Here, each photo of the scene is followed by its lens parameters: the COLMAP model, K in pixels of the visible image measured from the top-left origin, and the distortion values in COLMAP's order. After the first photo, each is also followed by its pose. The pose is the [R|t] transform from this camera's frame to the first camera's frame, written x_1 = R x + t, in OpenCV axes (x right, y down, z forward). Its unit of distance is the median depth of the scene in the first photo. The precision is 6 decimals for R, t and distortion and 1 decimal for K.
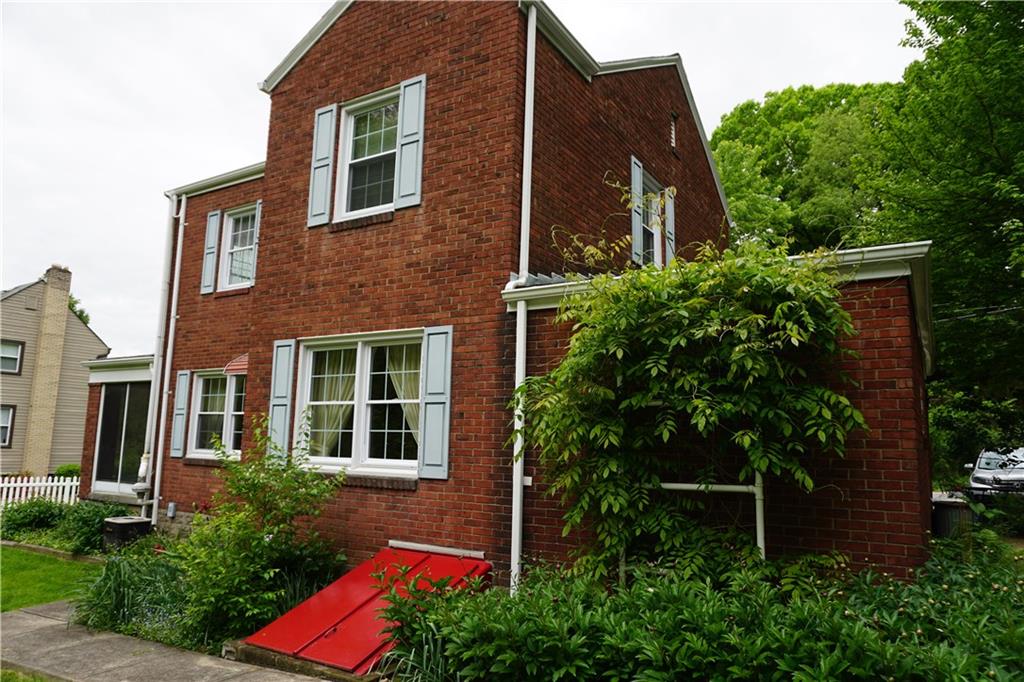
lens RADIAL K [[683.0, 0, 514.0], [0, 683.0, 334.3], [0, 0, 1]] dist [-0.029691, 0.002612]
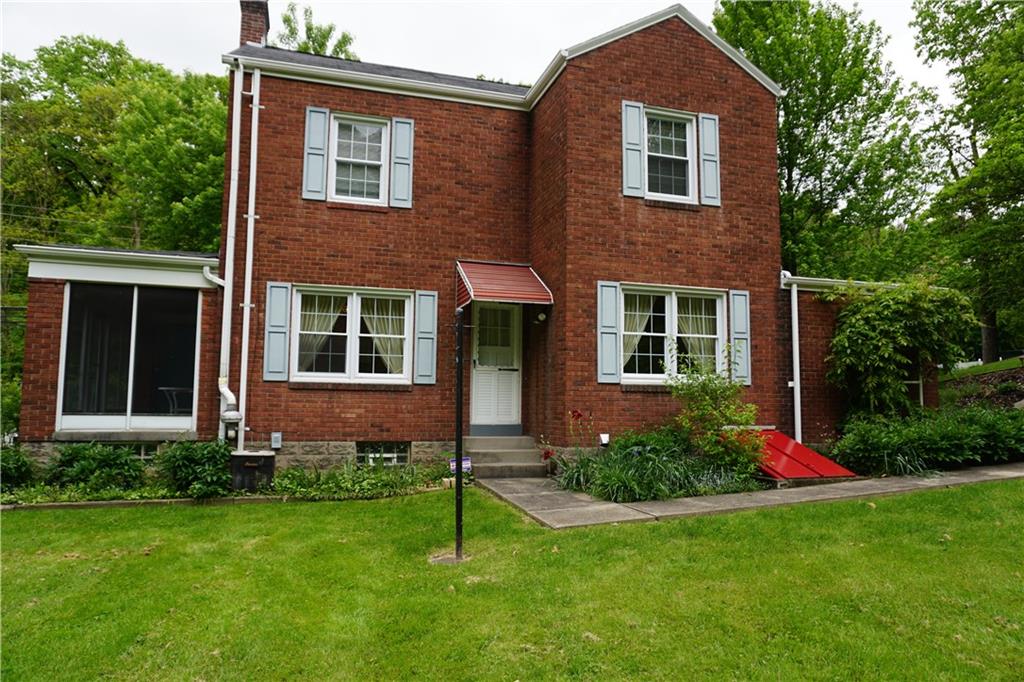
lens RADIAL K [[683.0, 0, 515.0], [0, 683.0, 334.5], [0, 0, 1]] dist [-0.029691, 0.002612]
pose [[0.656759, 0.056972, 0.751945, -1.441108], [-0.114347, 0.993136, 0.024626, 0.097489], [-0.745380, -0.102156, 0.658766, 0.299017]]
